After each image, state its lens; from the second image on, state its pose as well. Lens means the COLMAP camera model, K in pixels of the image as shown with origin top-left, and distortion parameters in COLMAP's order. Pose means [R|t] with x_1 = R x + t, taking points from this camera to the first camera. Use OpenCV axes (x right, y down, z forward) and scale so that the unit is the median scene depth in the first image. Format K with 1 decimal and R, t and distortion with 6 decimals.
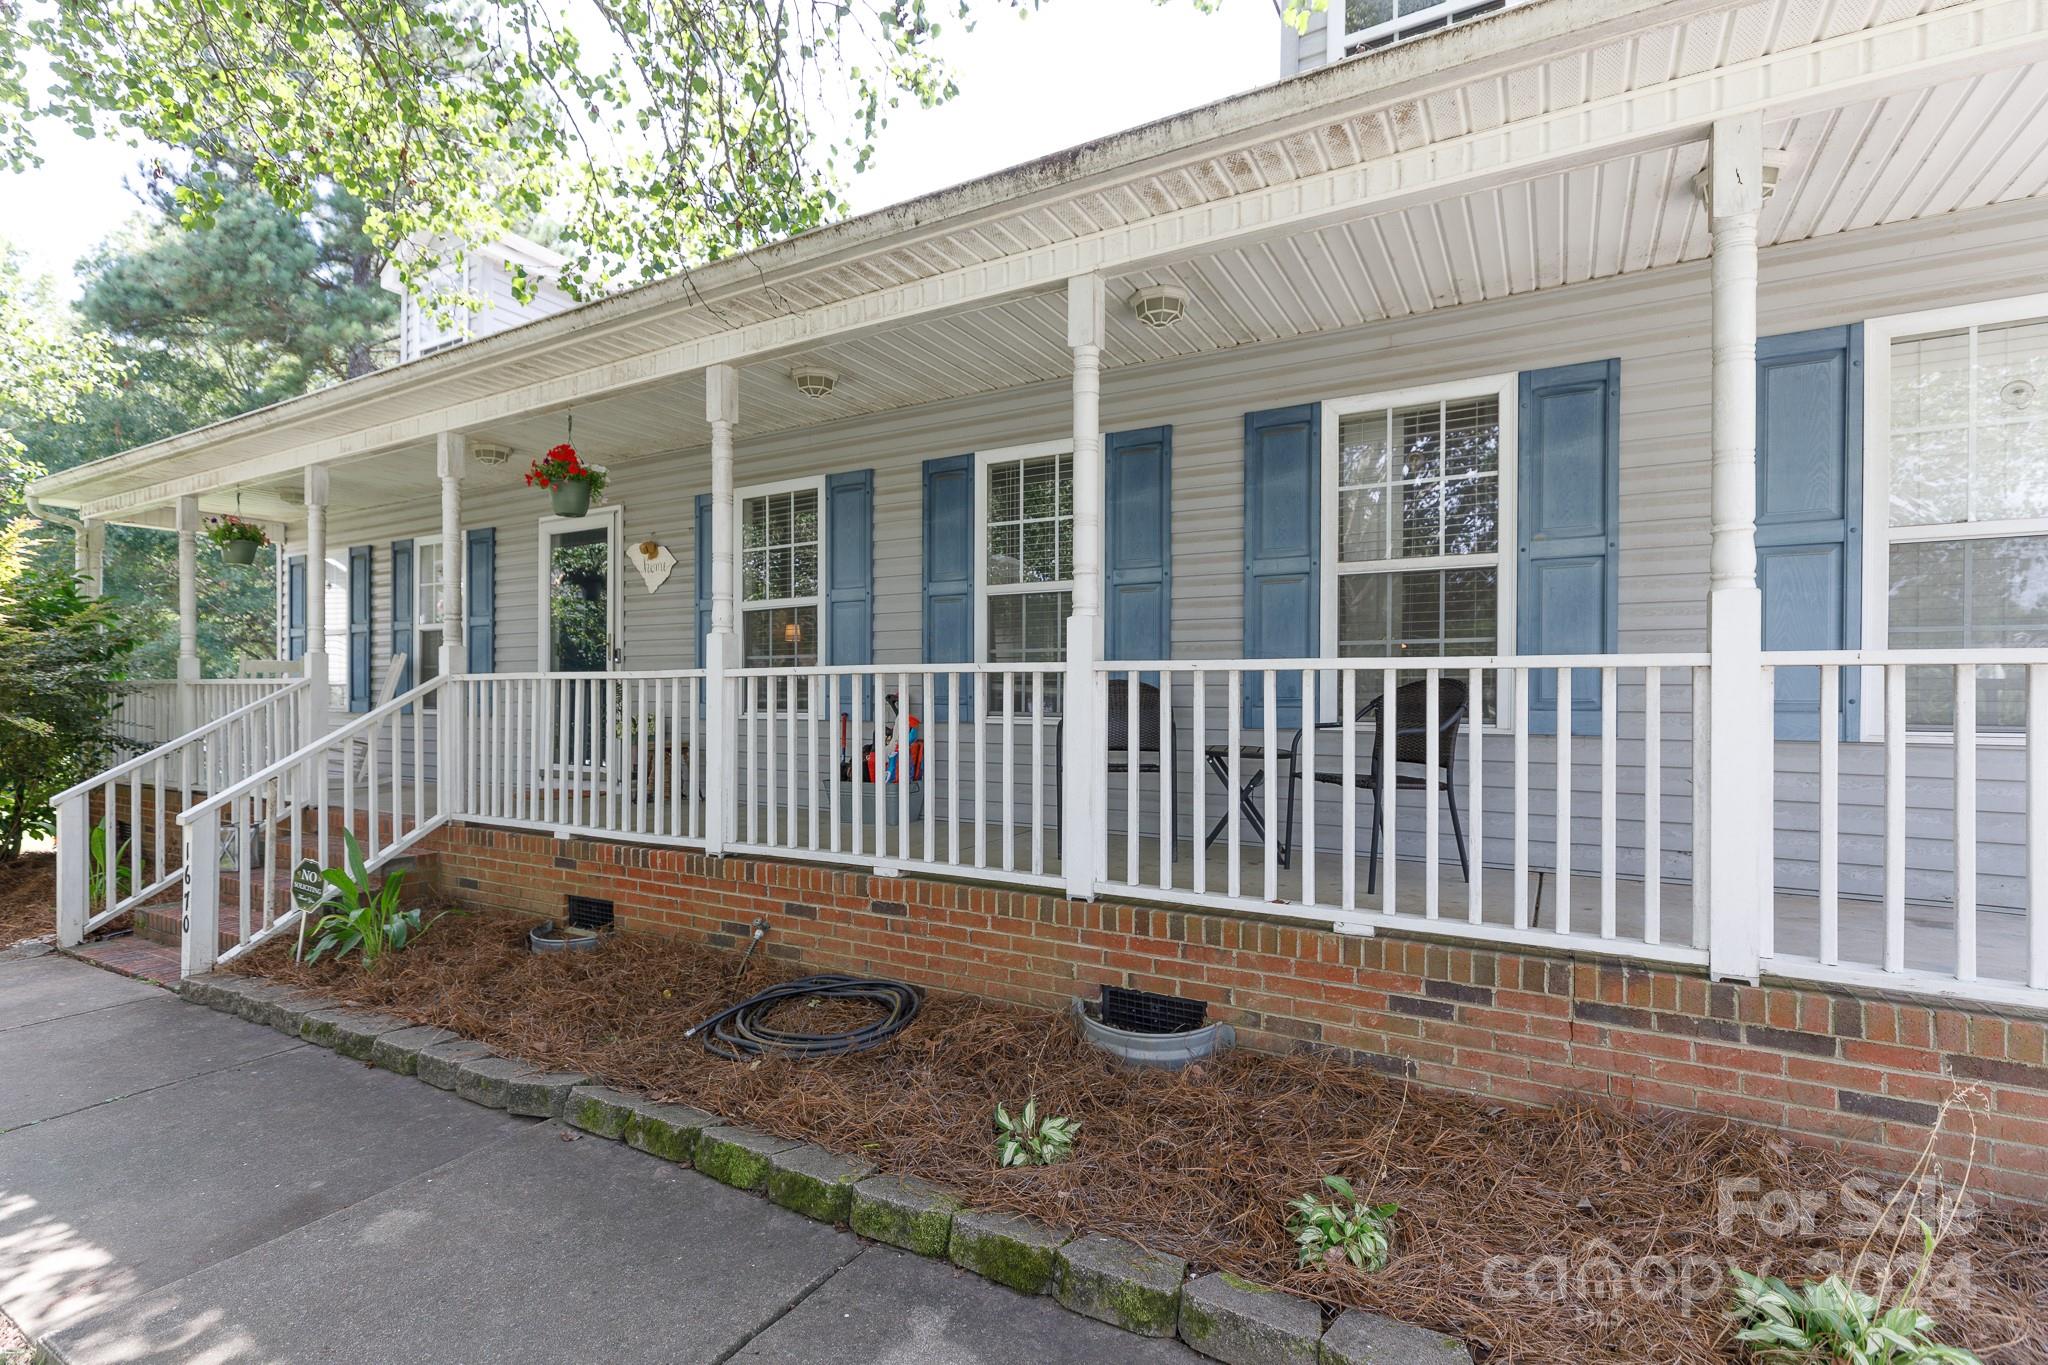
lens RADIAL K [[945.2, 0, 1009.0], [0, 945.2, 703.0], [0, 0, 1]] dist [0.003798, -0.001044]
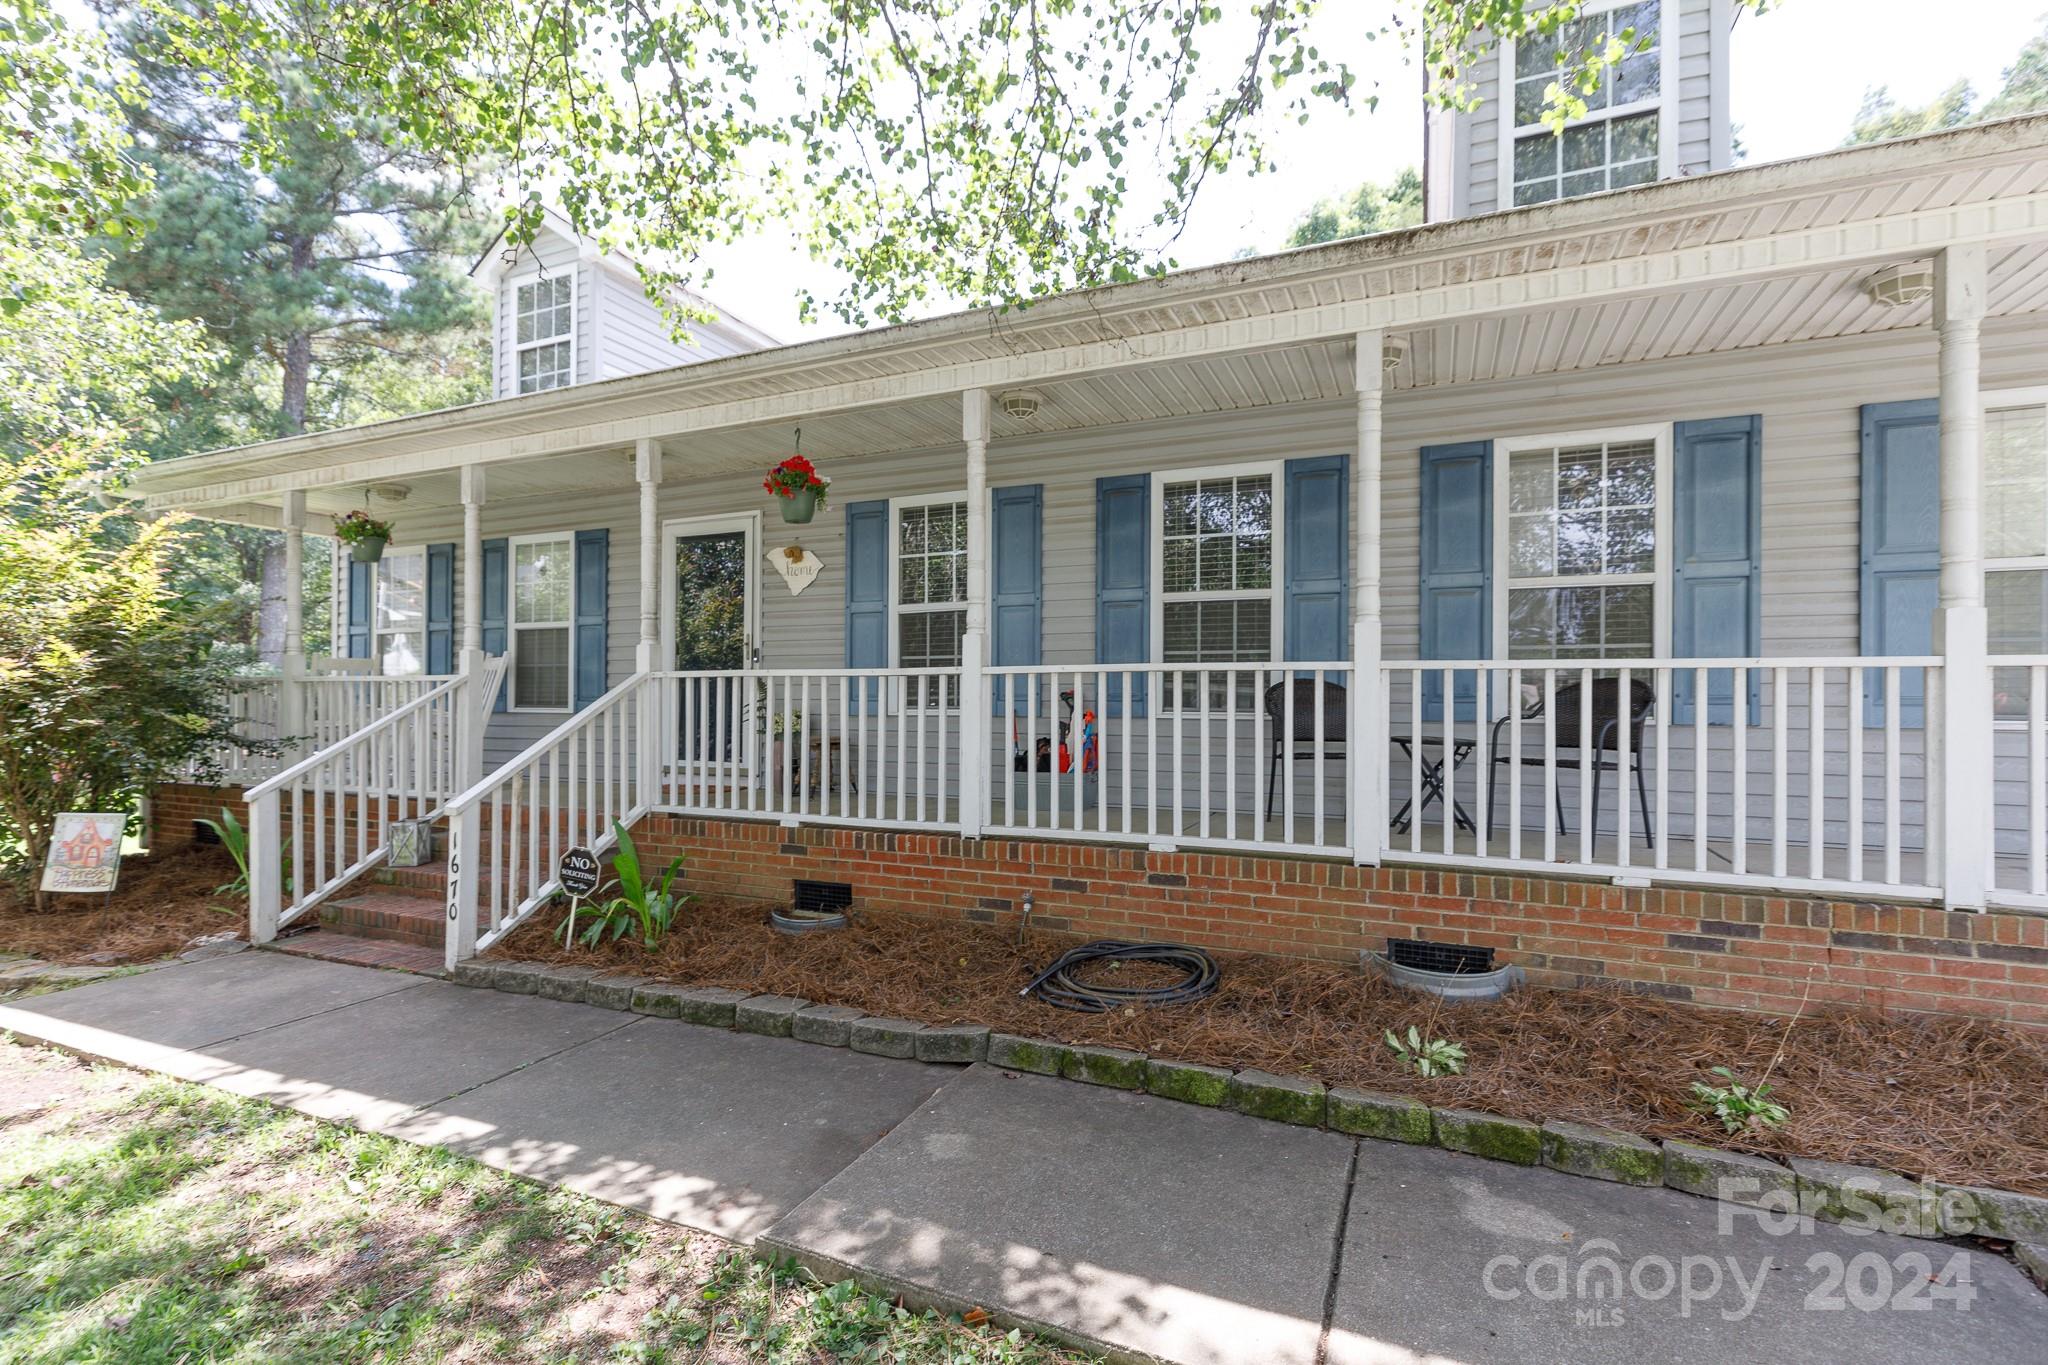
lens RADIAL K [[945.2, 0, 986.5], [0, 945.2, 699.8], [0, 0, 1]] dist [0.003798, -0.001044]
pose [[0.994394, 0.002501, 0.105705, -0.457439], [-0.001521, 0.999955, -0.009344, 0.013954], [-0.105724, 0.009130, 0.994354, -0.095713]]
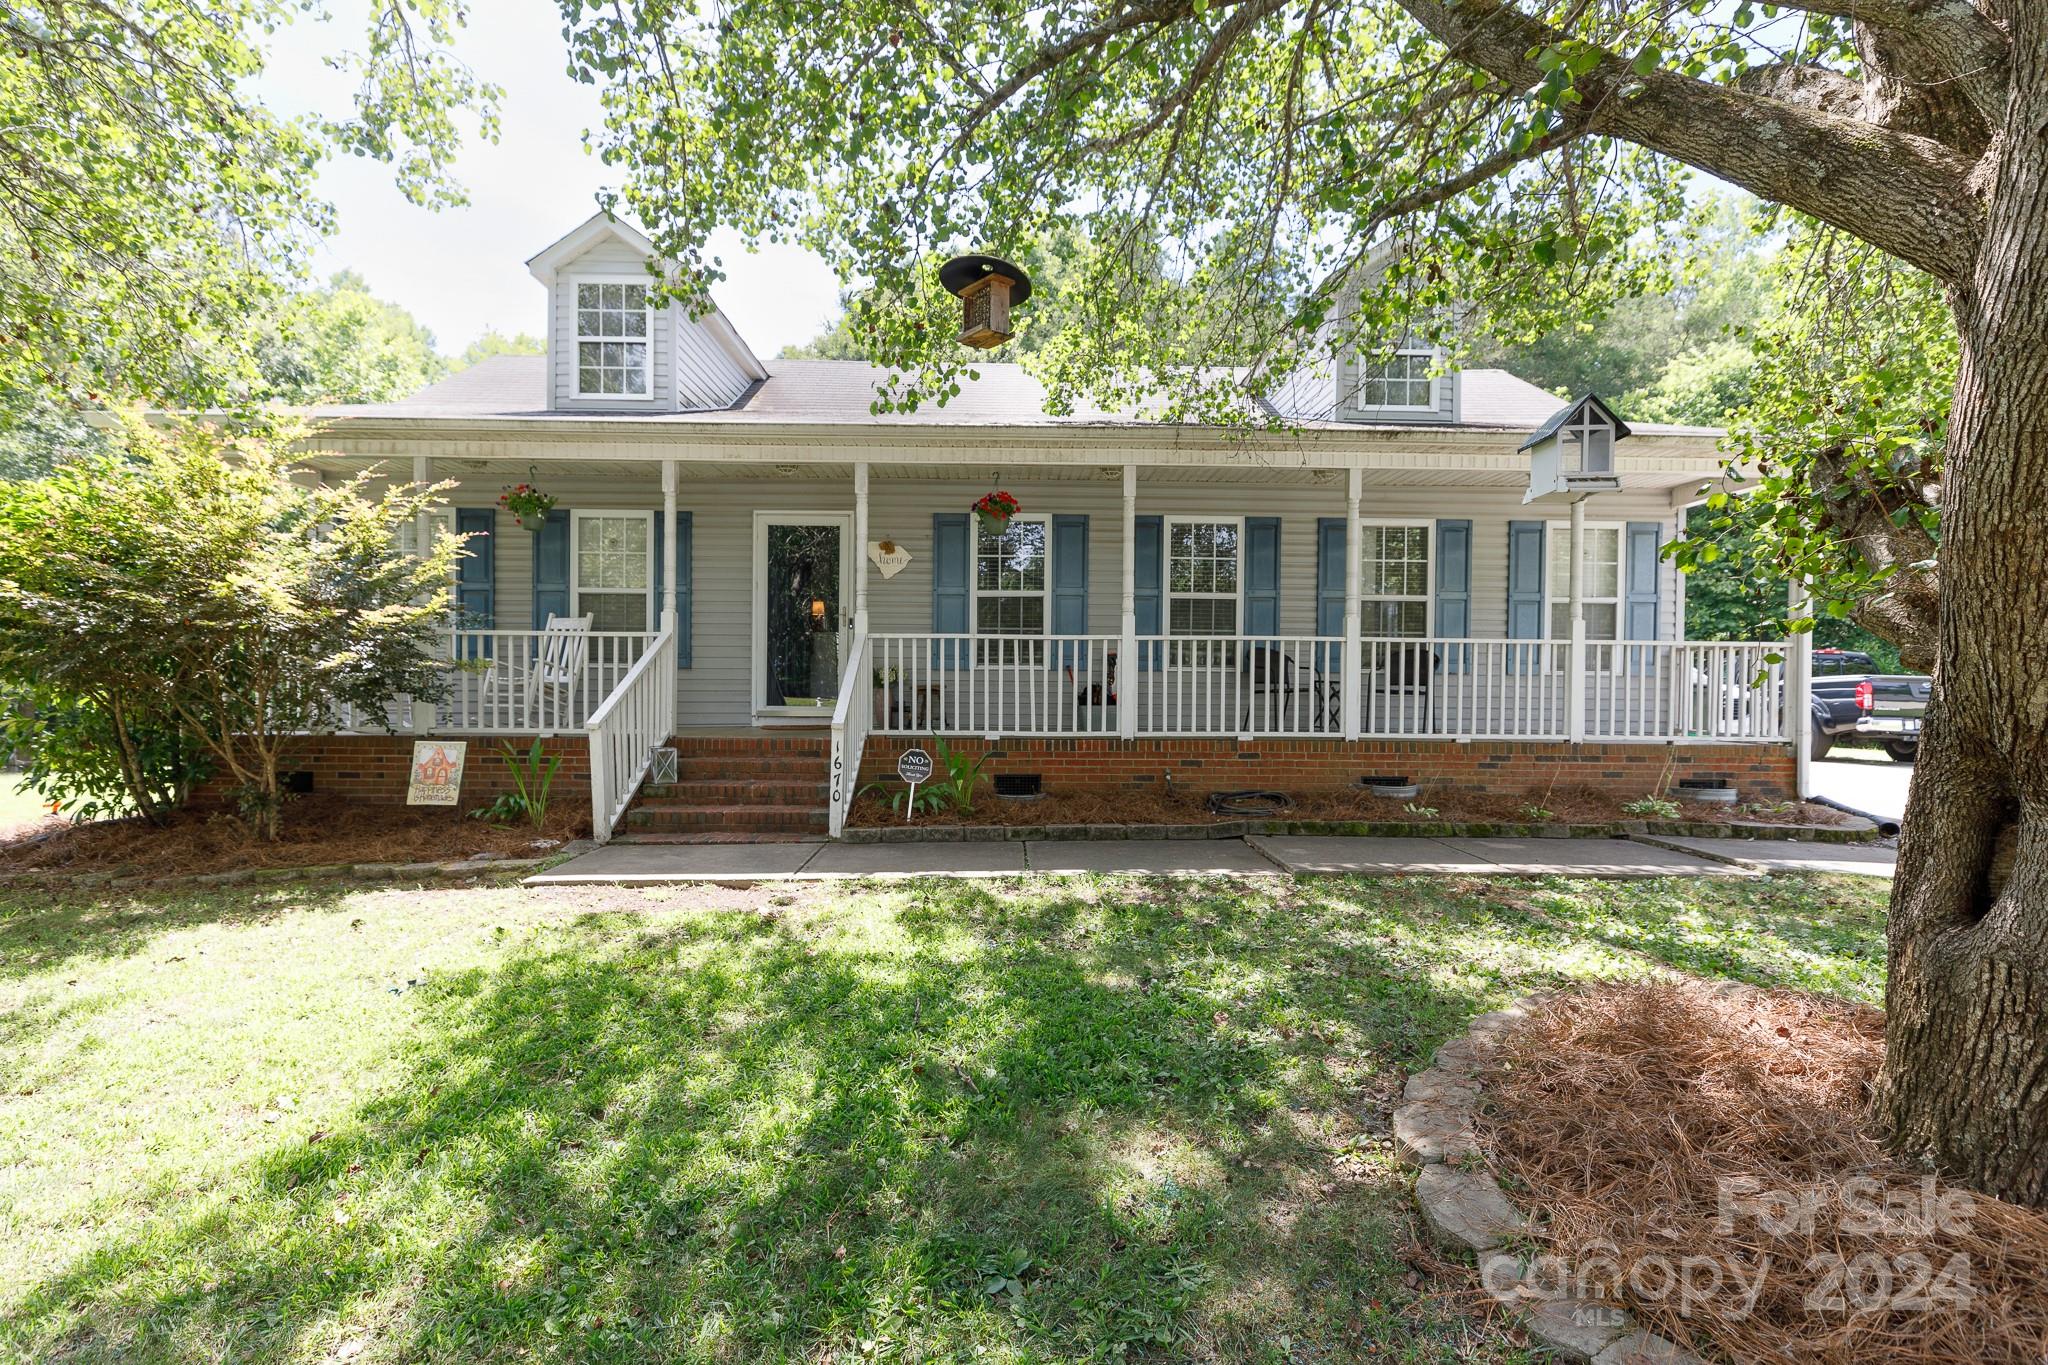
lens RADIAL K [[945.2, 0, 994.3], [0, 945.2, 698.0], [0, 0, 1]] dist [0.003798, -0.001044]
pose [[0.856974, -0.000519, 0.515360, -1.628920], [-0.003993, 0.999963, 0.007647, 0.079374], [-0.515344, -0.008611, 0.856940, -0.450859]]
